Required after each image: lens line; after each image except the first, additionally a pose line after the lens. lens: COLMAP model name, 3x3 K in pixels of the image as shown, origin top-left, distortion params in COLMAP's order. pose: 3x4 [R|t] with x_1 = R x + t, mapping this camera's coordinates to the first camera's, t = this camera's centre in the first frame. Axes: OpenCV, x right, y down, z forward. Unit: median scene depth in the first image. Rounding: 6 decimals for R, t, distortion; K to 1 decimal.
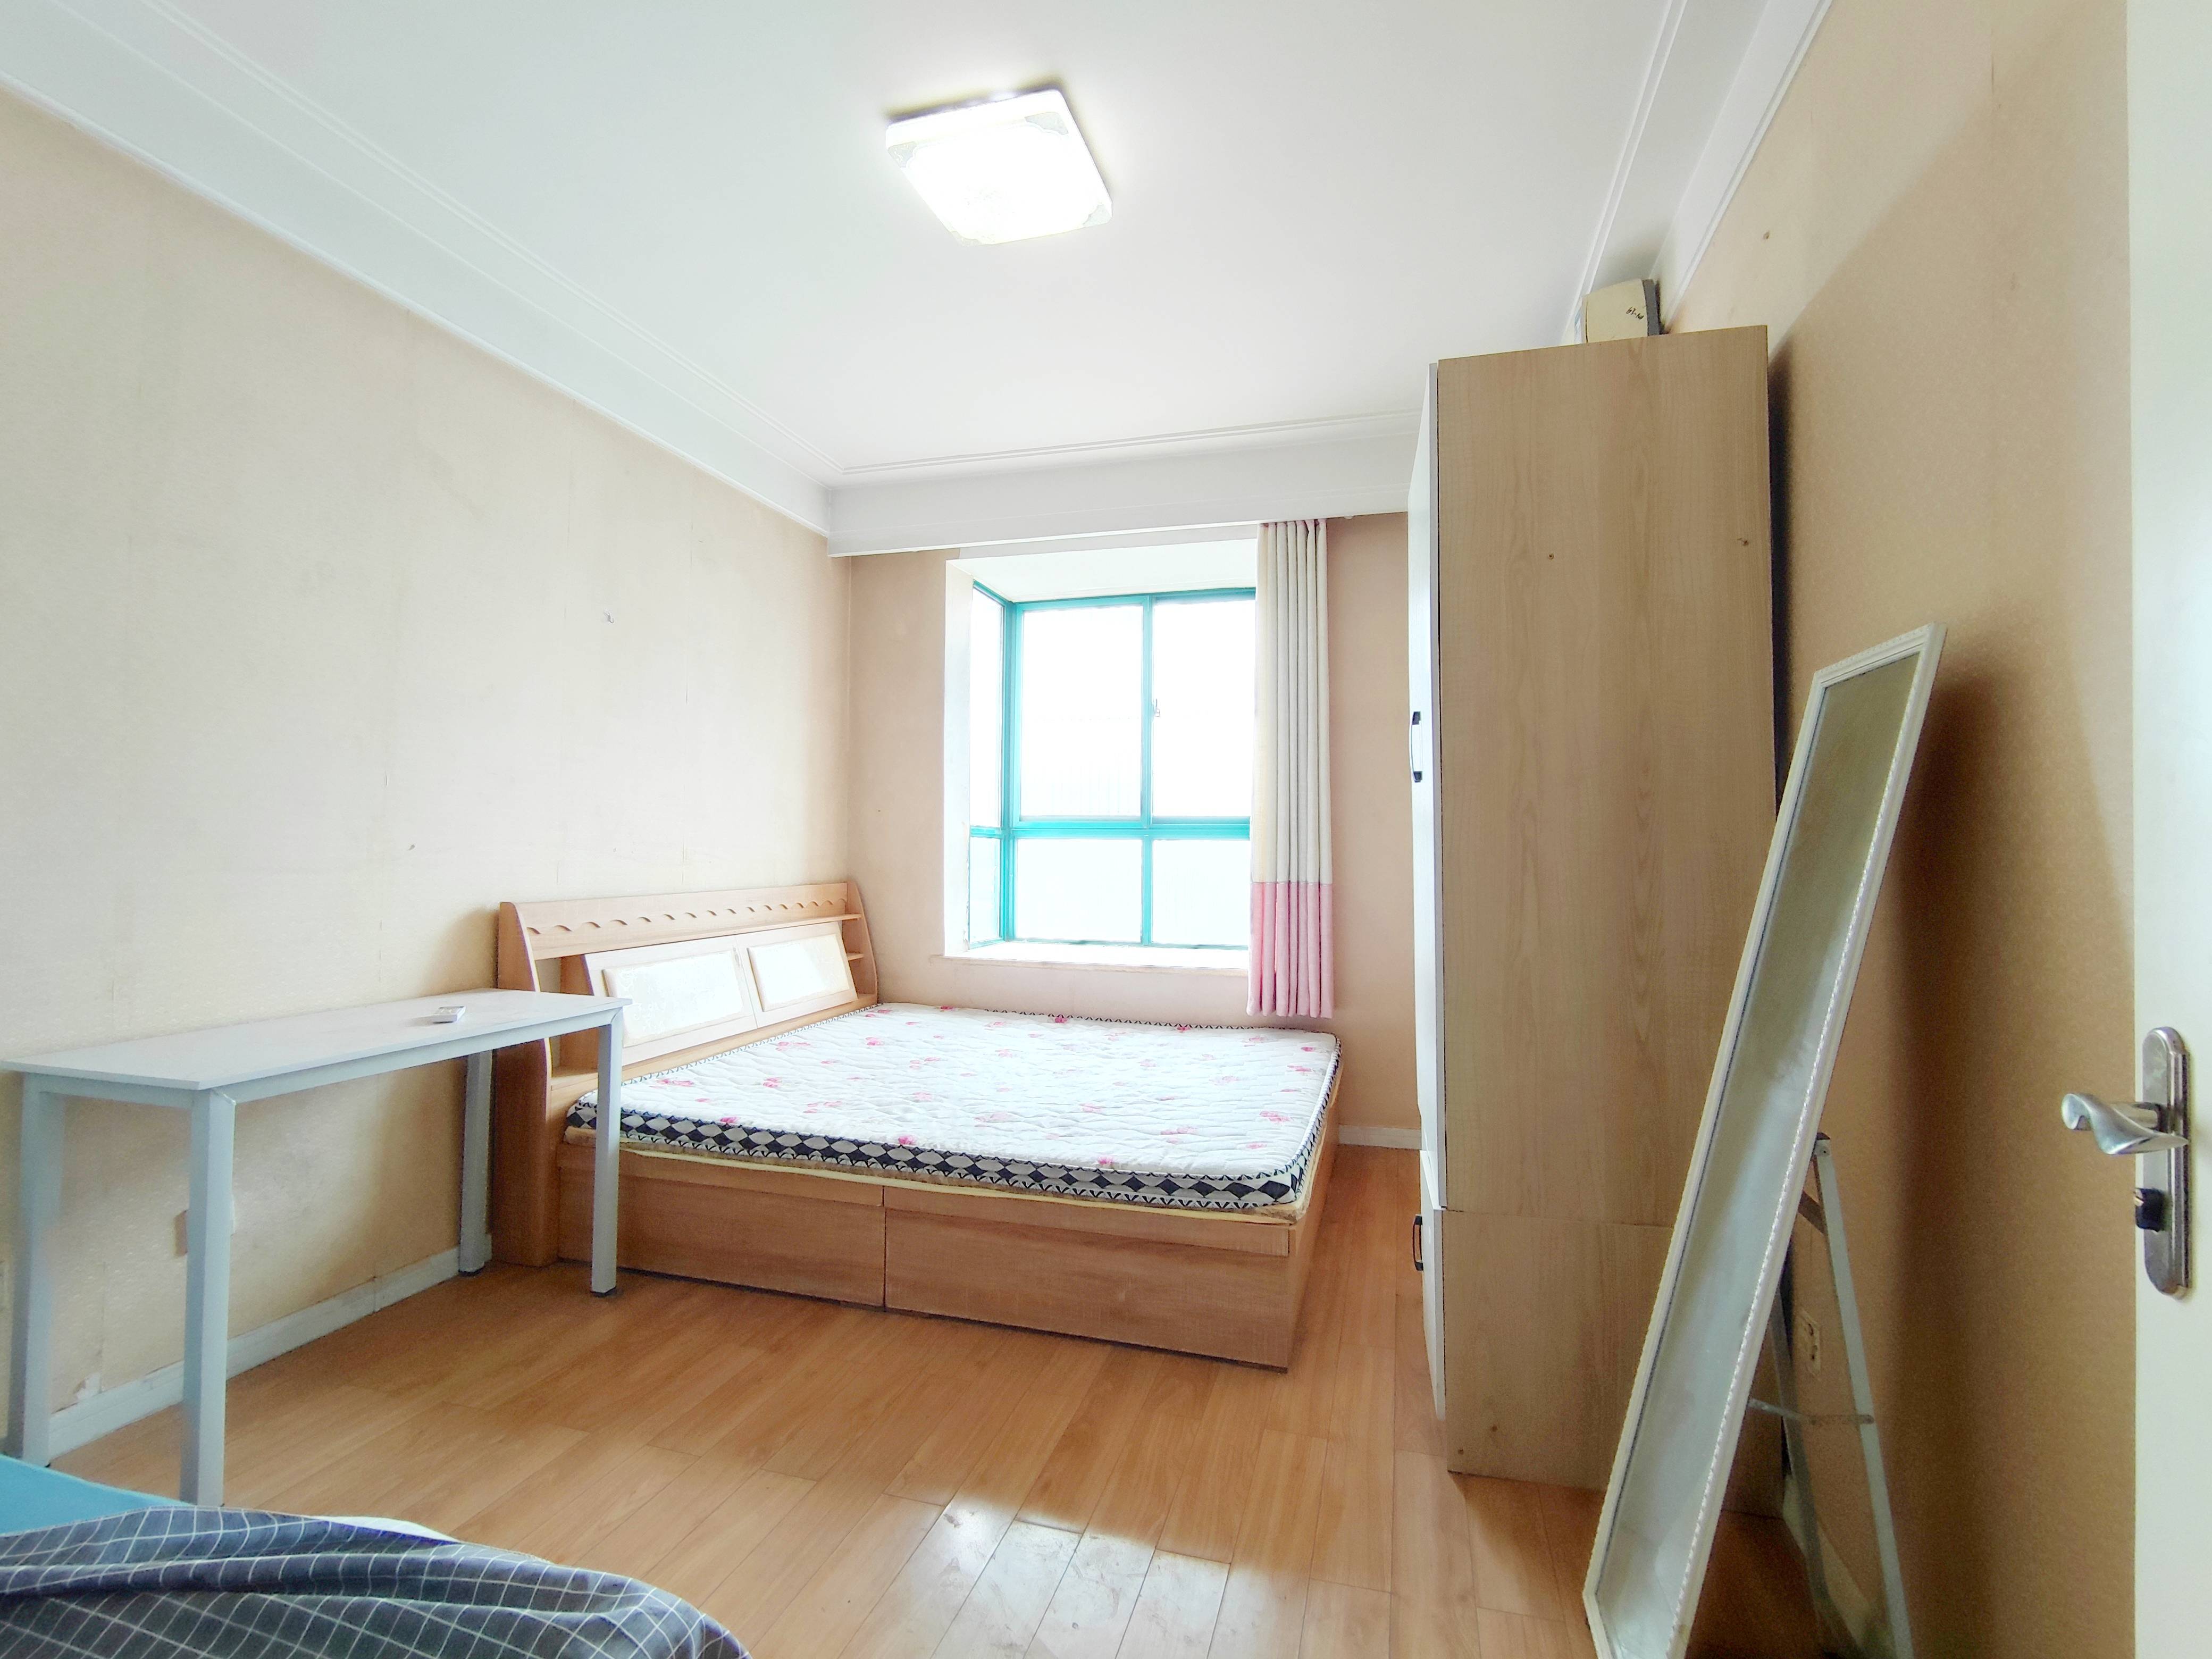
lens RADIAL K [[1014.0, 0, 1116.2], [0, 1014.0, 827.4], [0, 0, 1]] dist [0.002860, 0.000030]
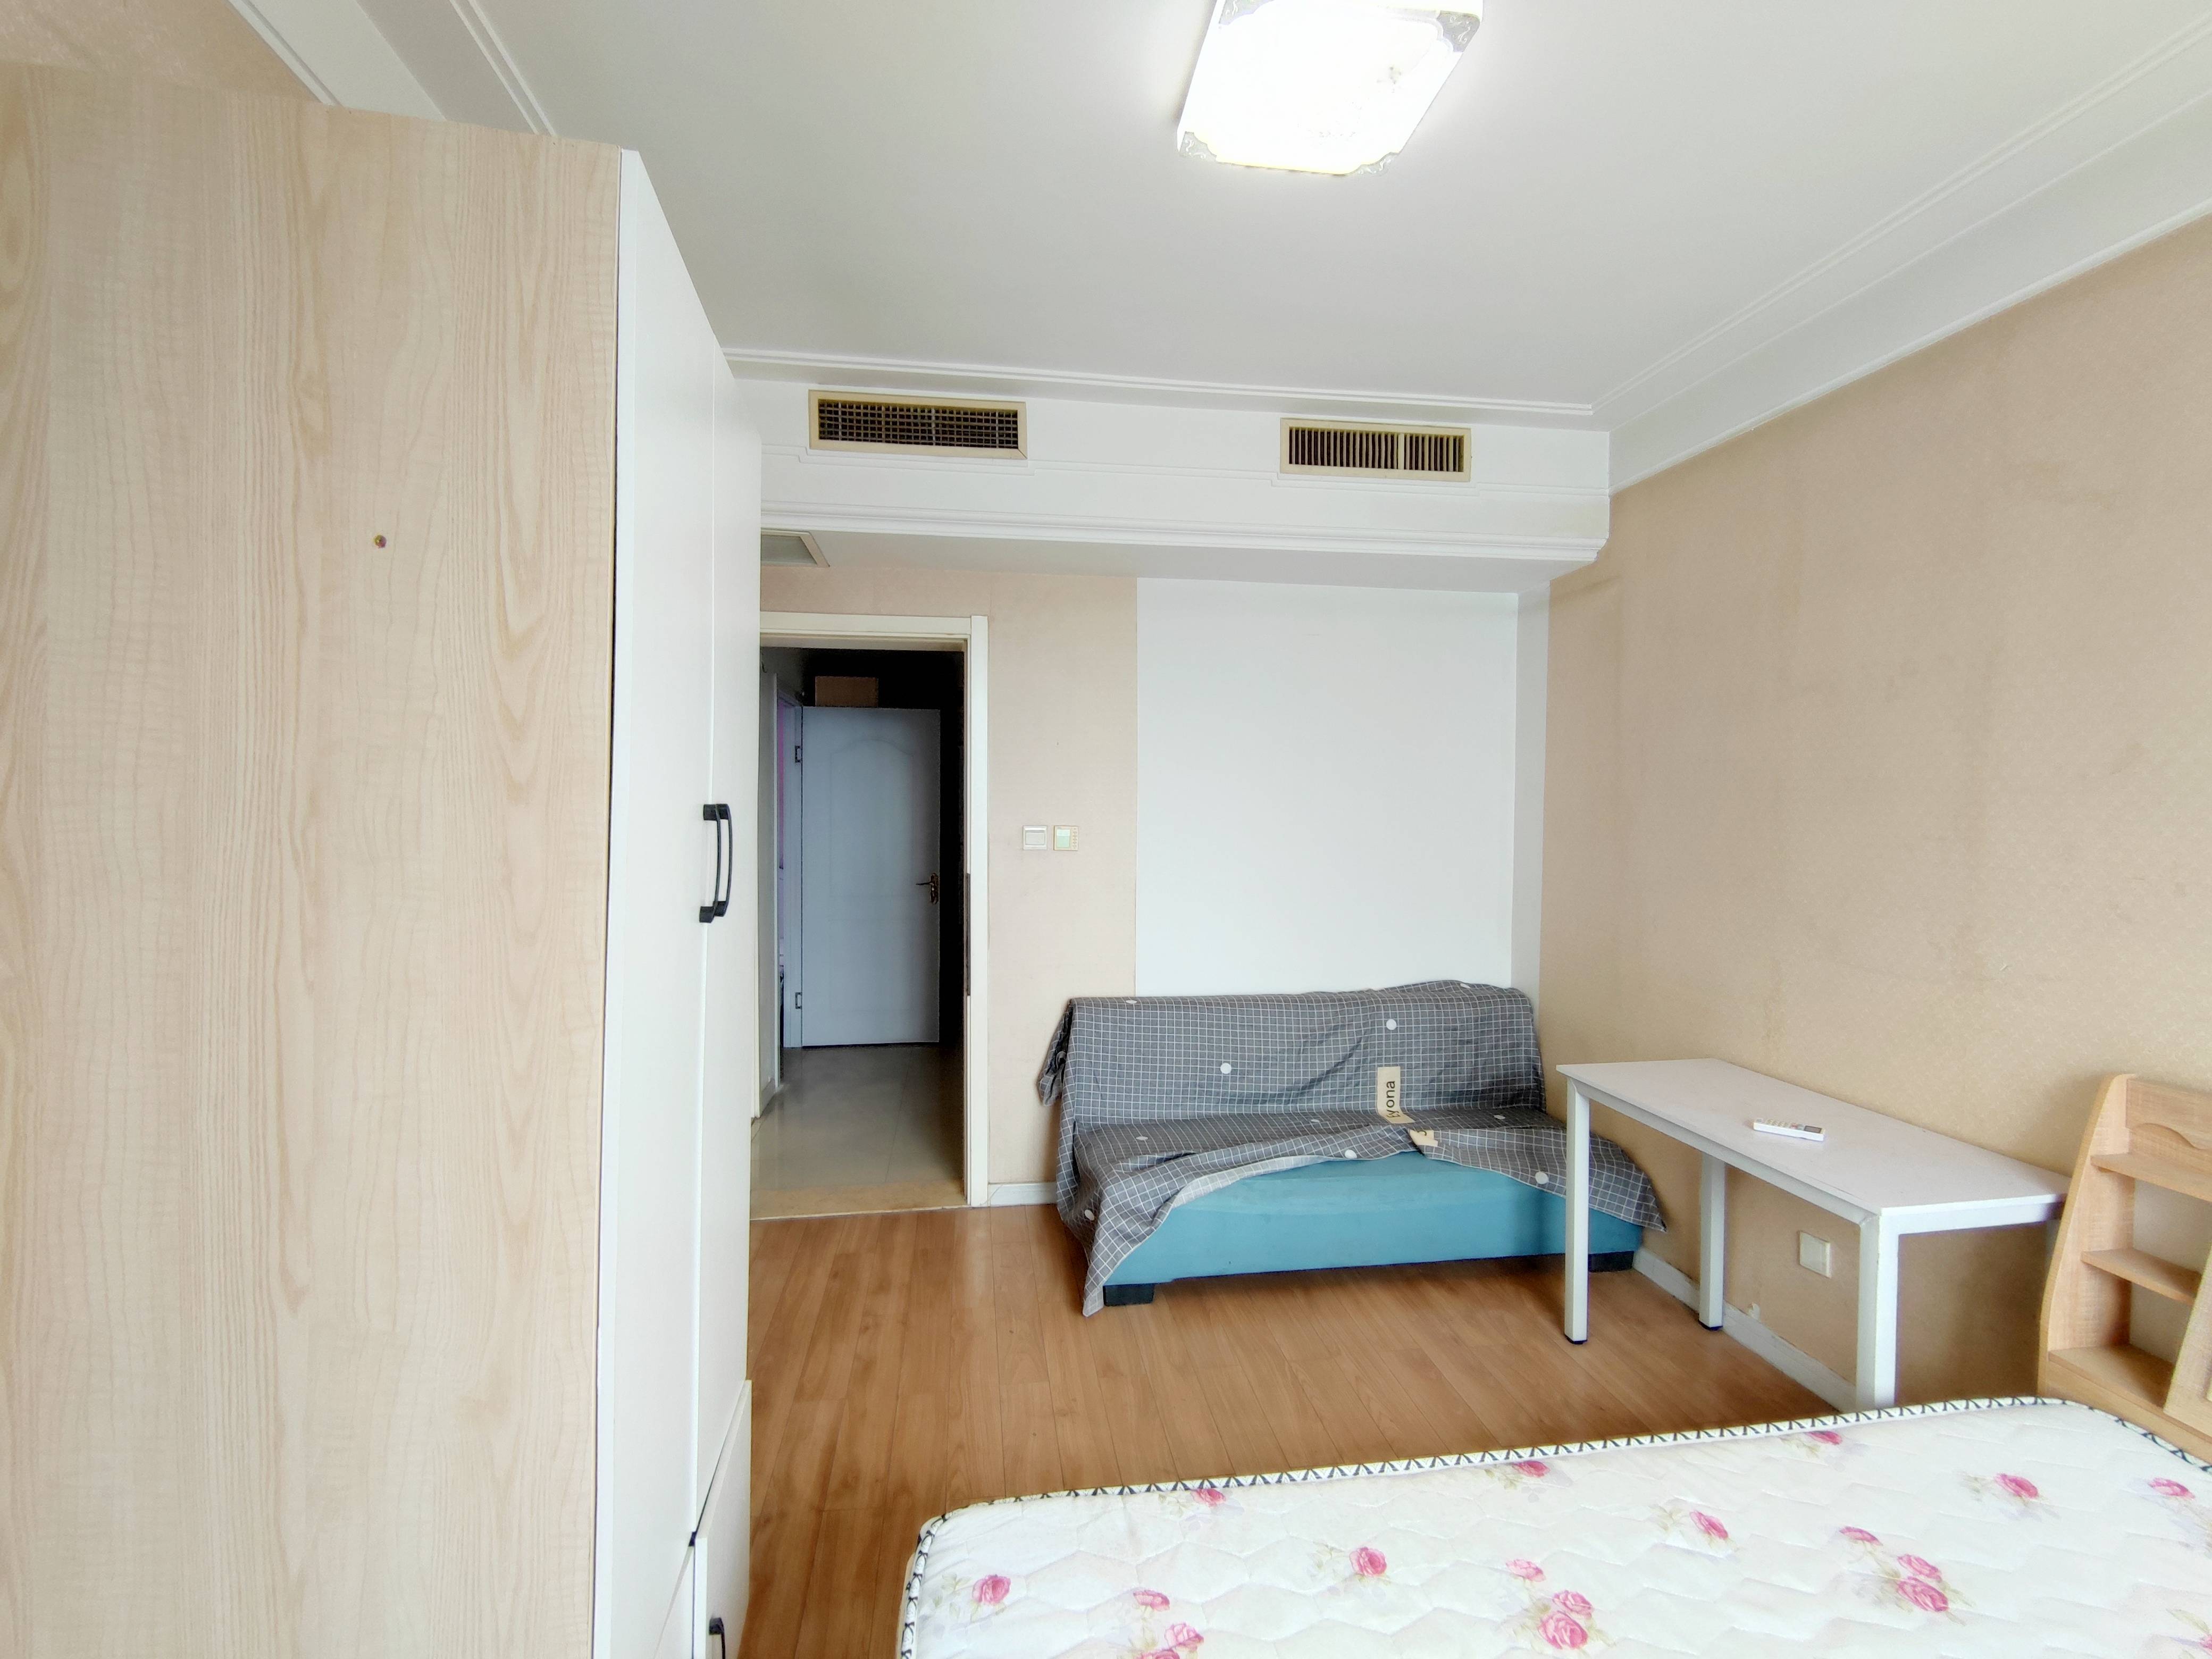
lens RADIAL K [[1014.0, 0, 1112.7], [0, 1014.0, 825.9], [0, 0, 1]] dist [0.002860, 0.000030]
pose [[-0.910214, -0.006796, -0.414082, 0.479535], [-0.005568, 0.999976, -0.004172, -0.138573], [0.414101, -0.001492, -0.910230, 2.356860]]
